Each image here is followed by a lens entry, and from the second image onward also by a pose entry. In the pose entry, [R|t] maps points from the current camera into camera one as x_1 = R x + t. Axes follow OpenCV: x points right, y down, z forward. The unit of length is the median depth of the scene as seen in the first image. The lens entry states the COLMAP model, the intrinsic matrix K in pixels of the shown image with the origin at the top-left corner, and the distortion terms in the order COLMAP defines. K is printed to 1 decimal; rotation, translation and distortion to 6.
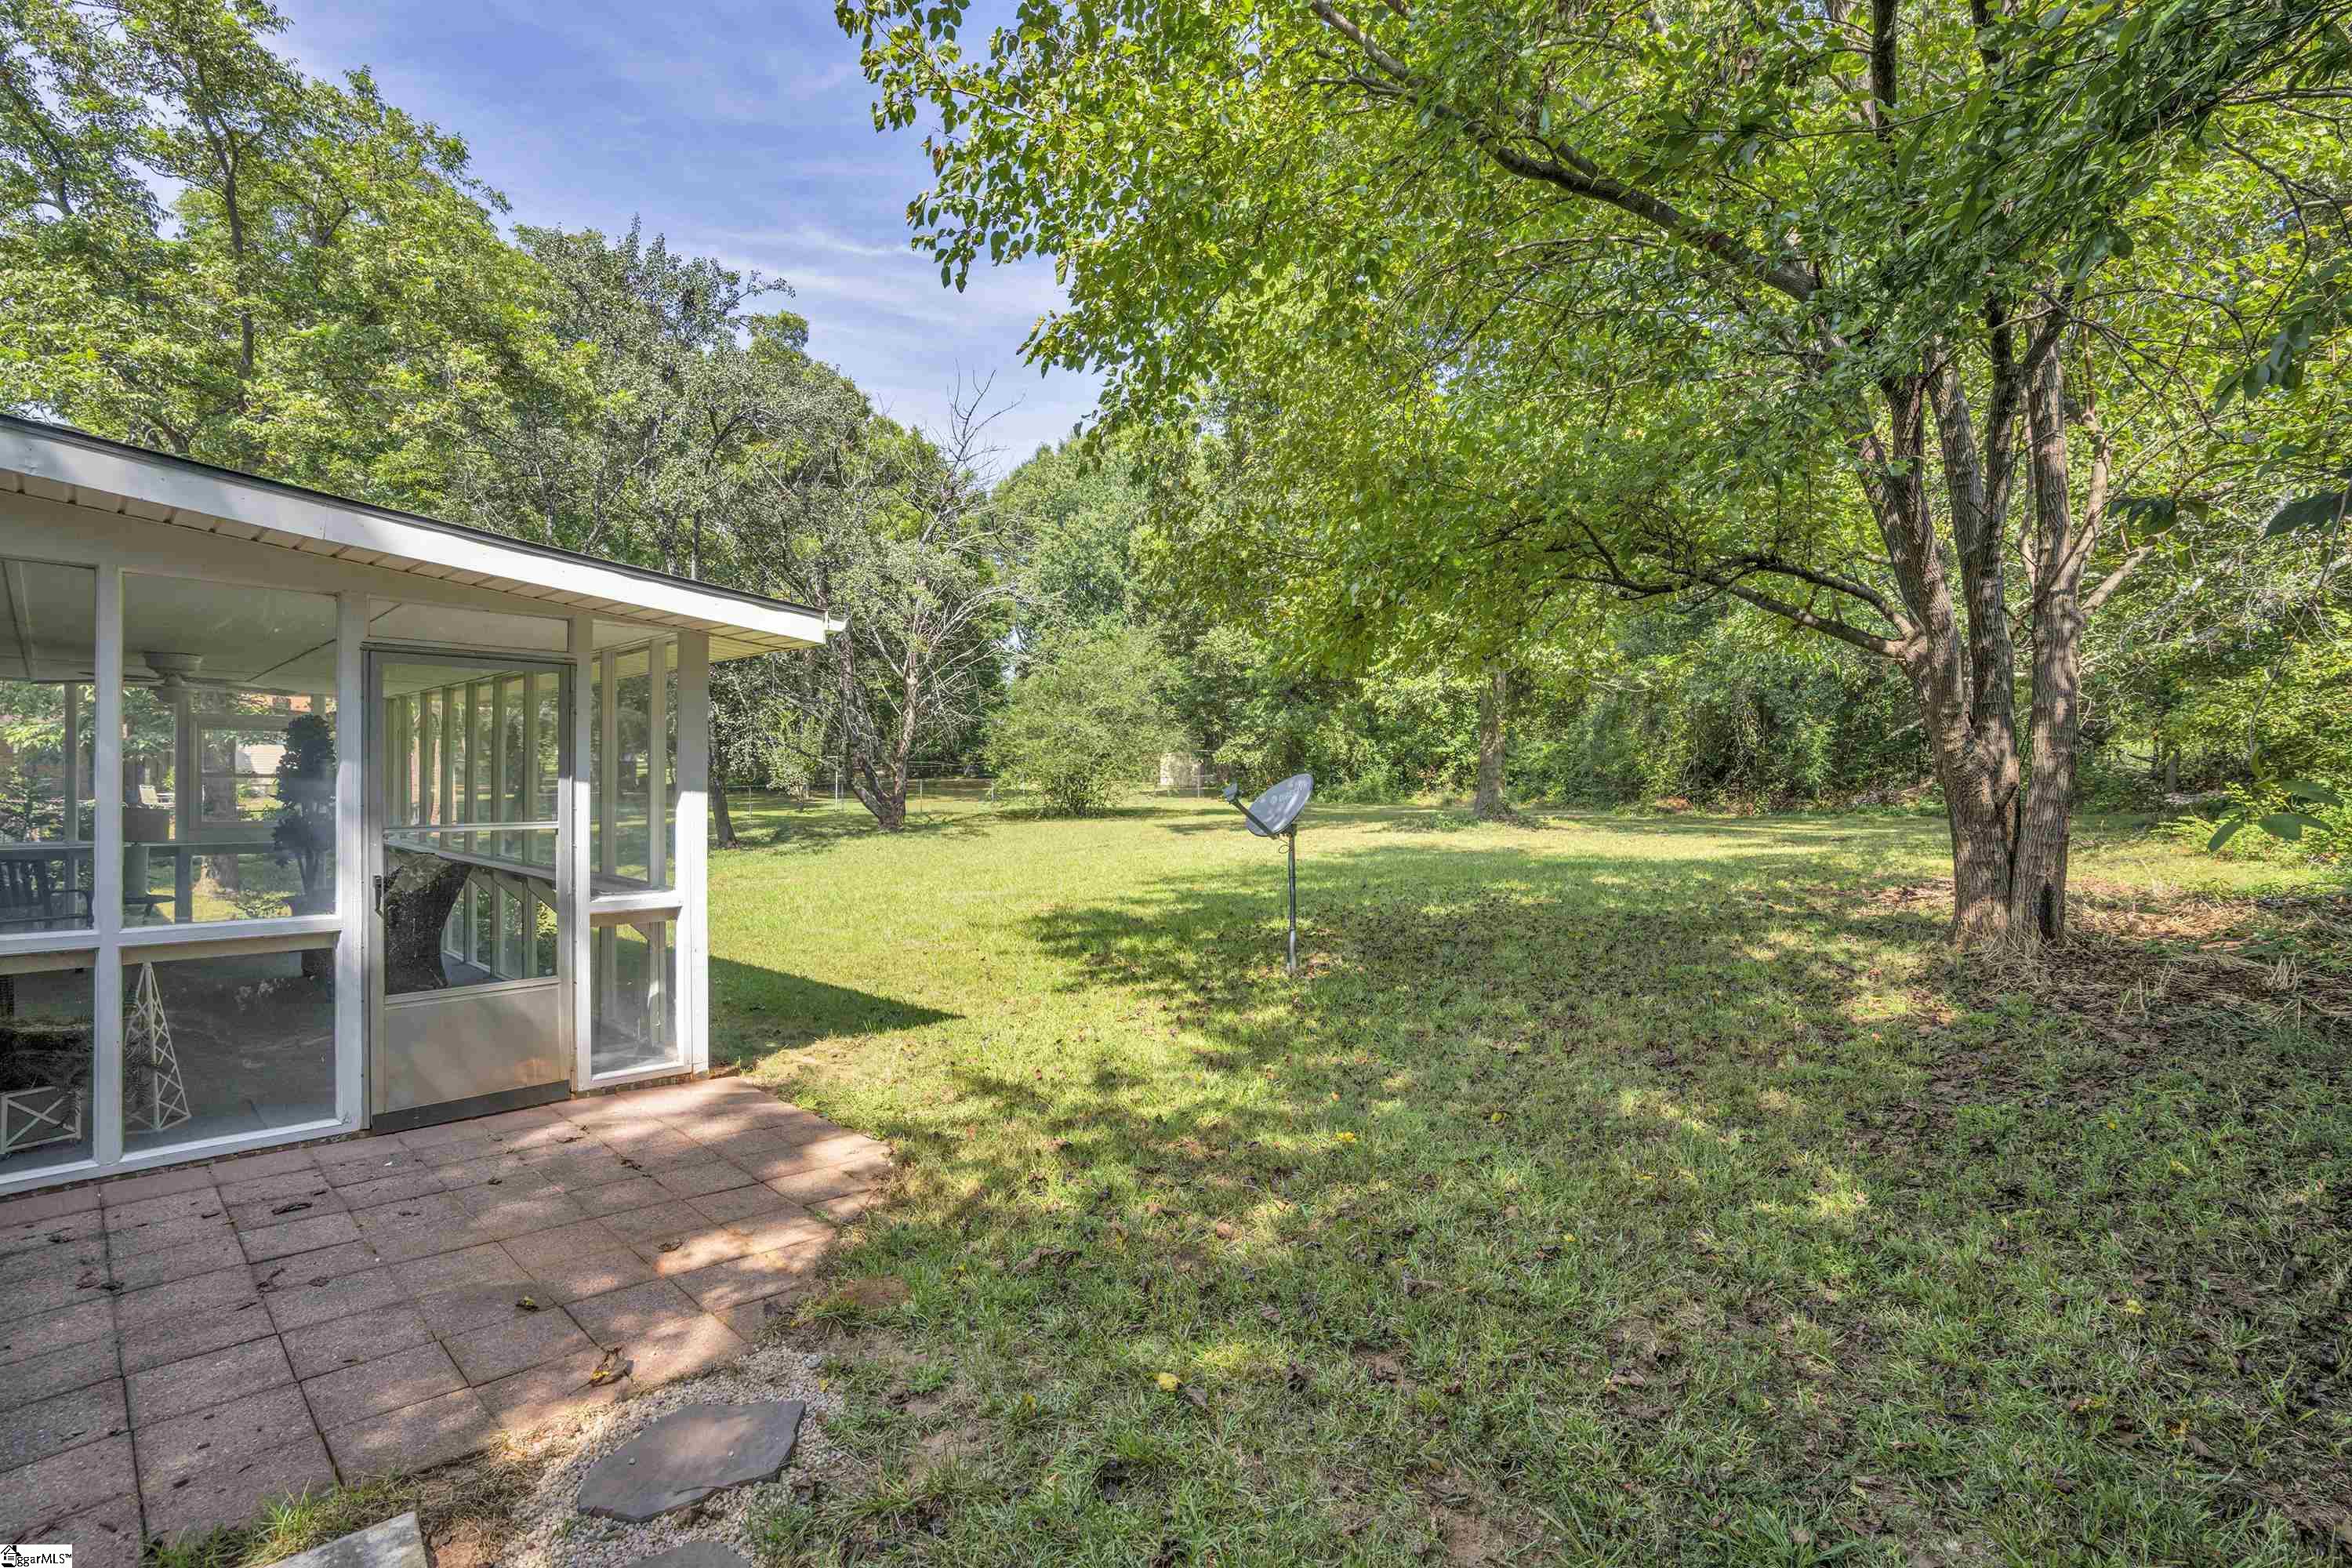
lens RADIAL K [[1085.2, 0, 1176.0], [0, 1085.2, 784.0], [0, 0, 1]] dist [-0.059694, 0.025411]
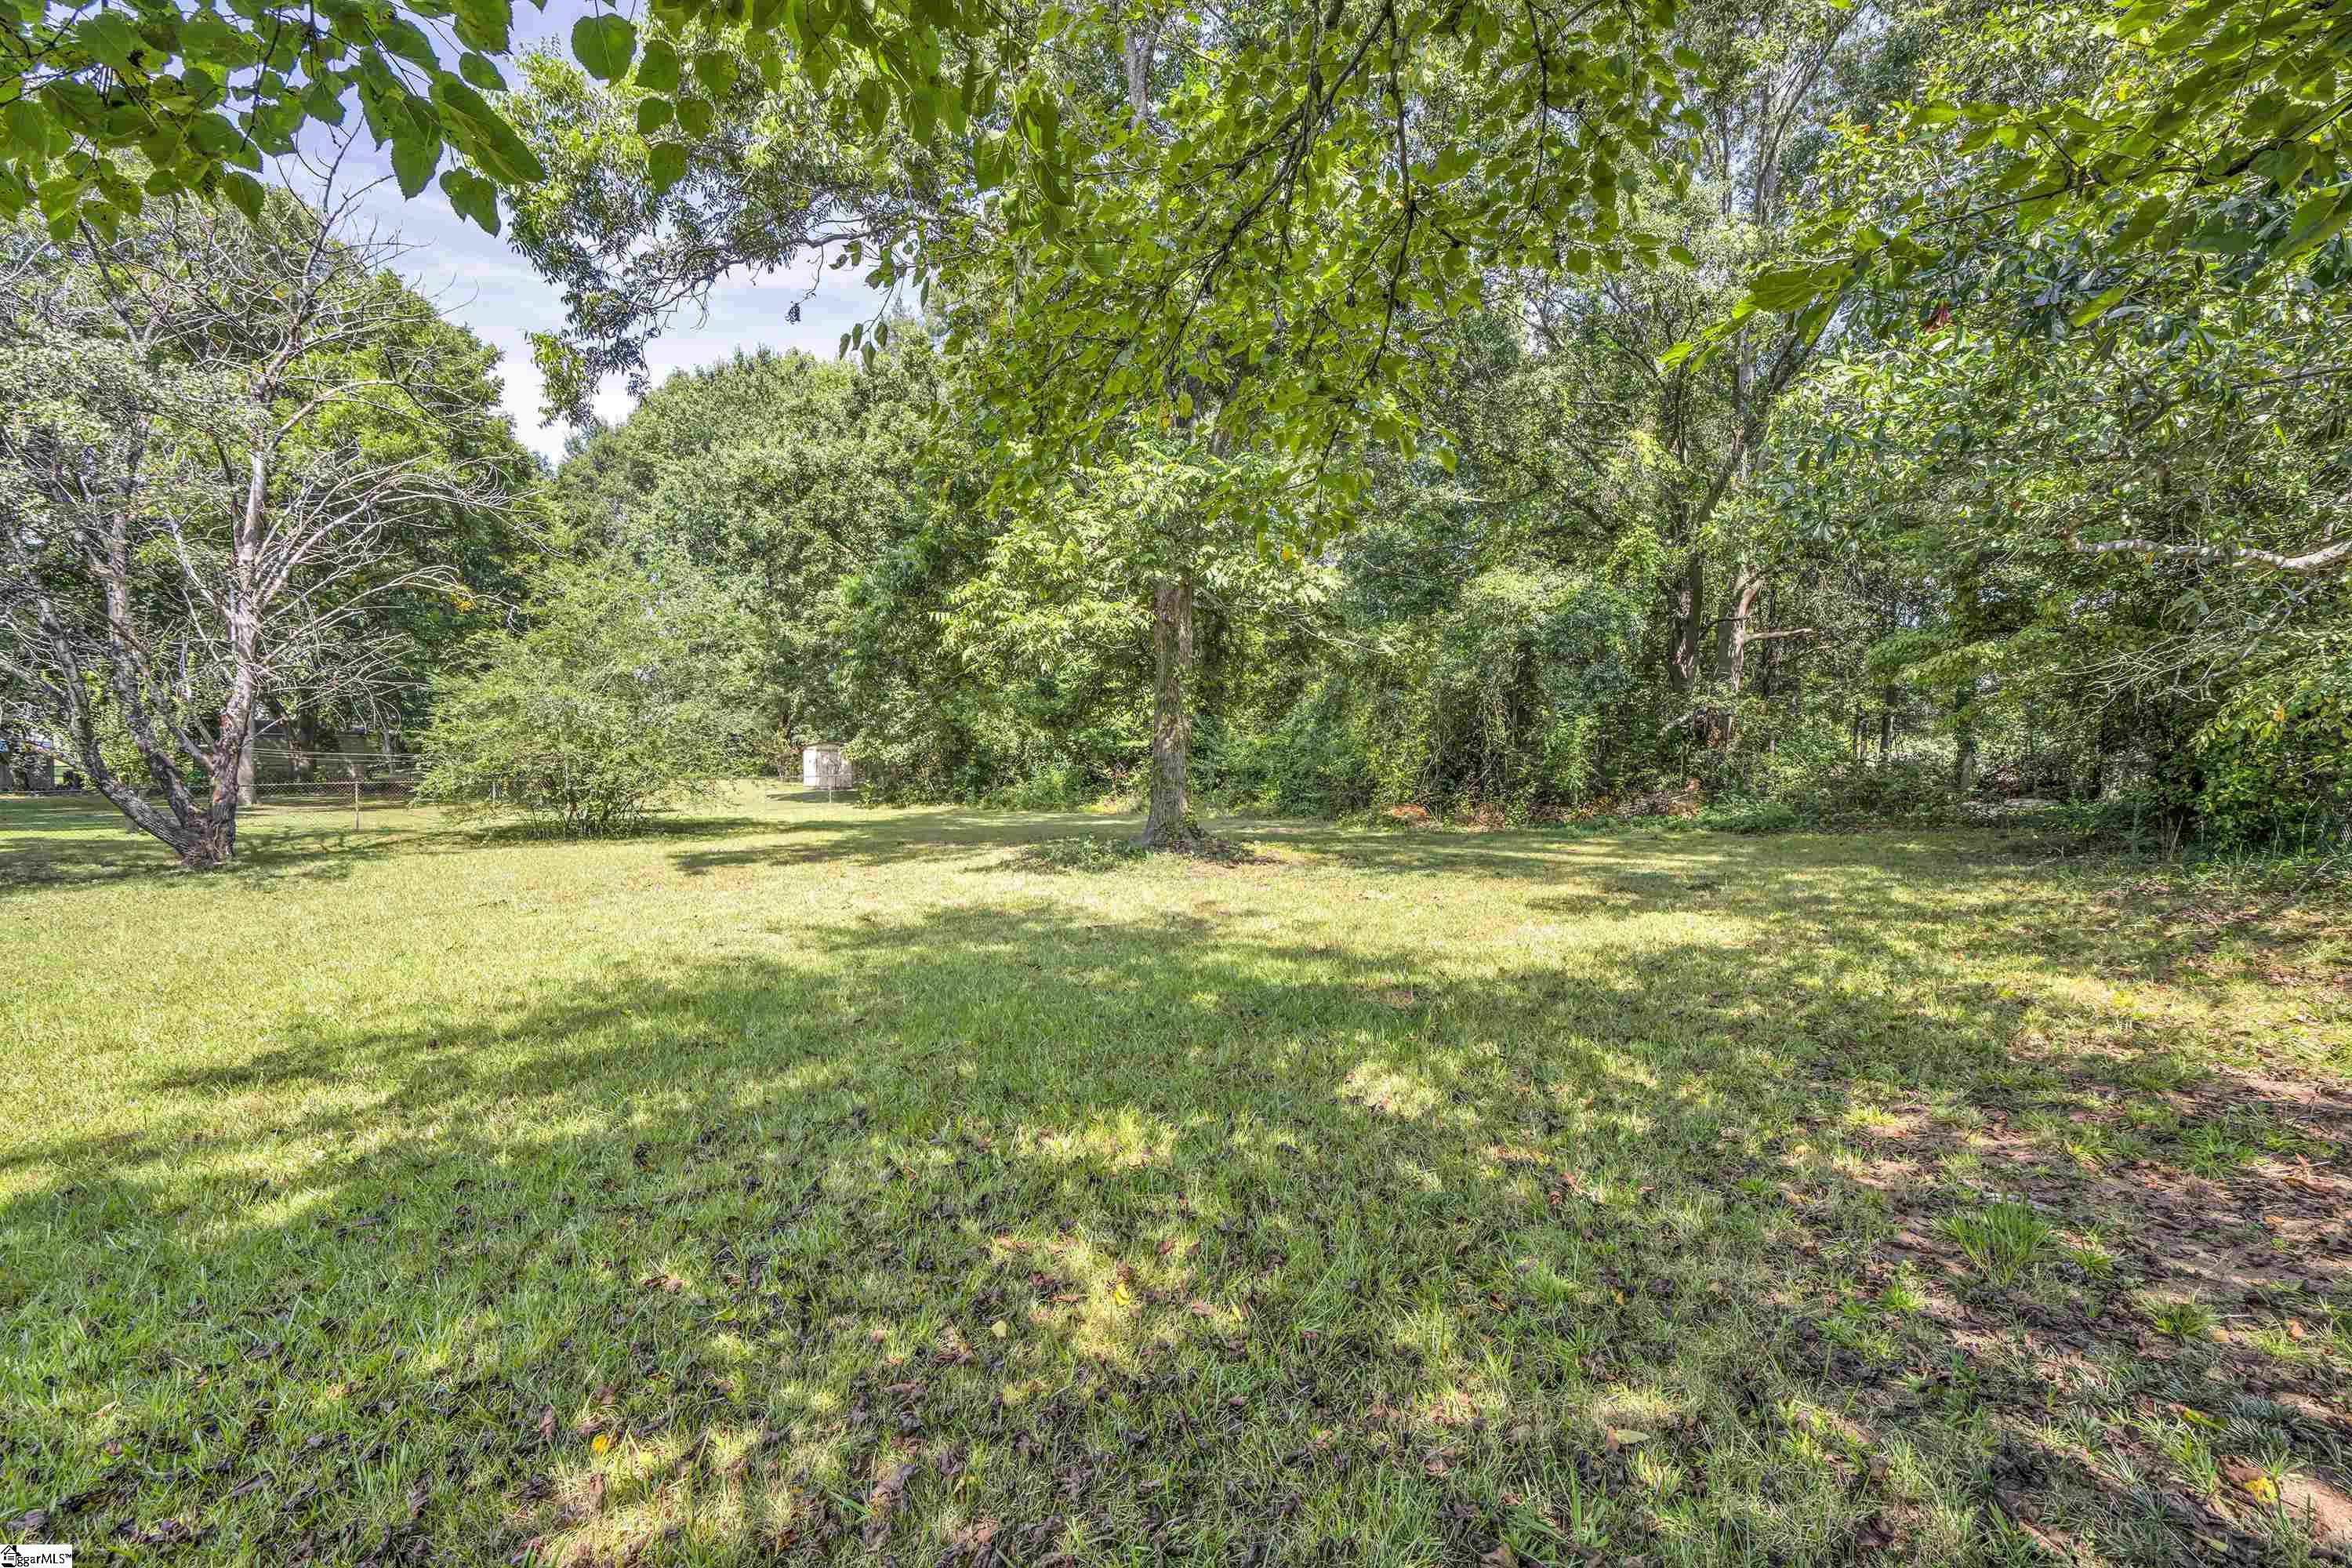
lens RADIAL K [[1085.2, 0, 1176.0], [0, 1085.2, 784.0], [0, 0, 1]] dist [-0.059694, 0.025411]
pose [[0.969506, 0.001987, 0.245060, 0.099095], [-0.002895, 0.999990, 0.003341, -0.005428], [-0.245051, -0.003949, 0.969502, 0.266682]]
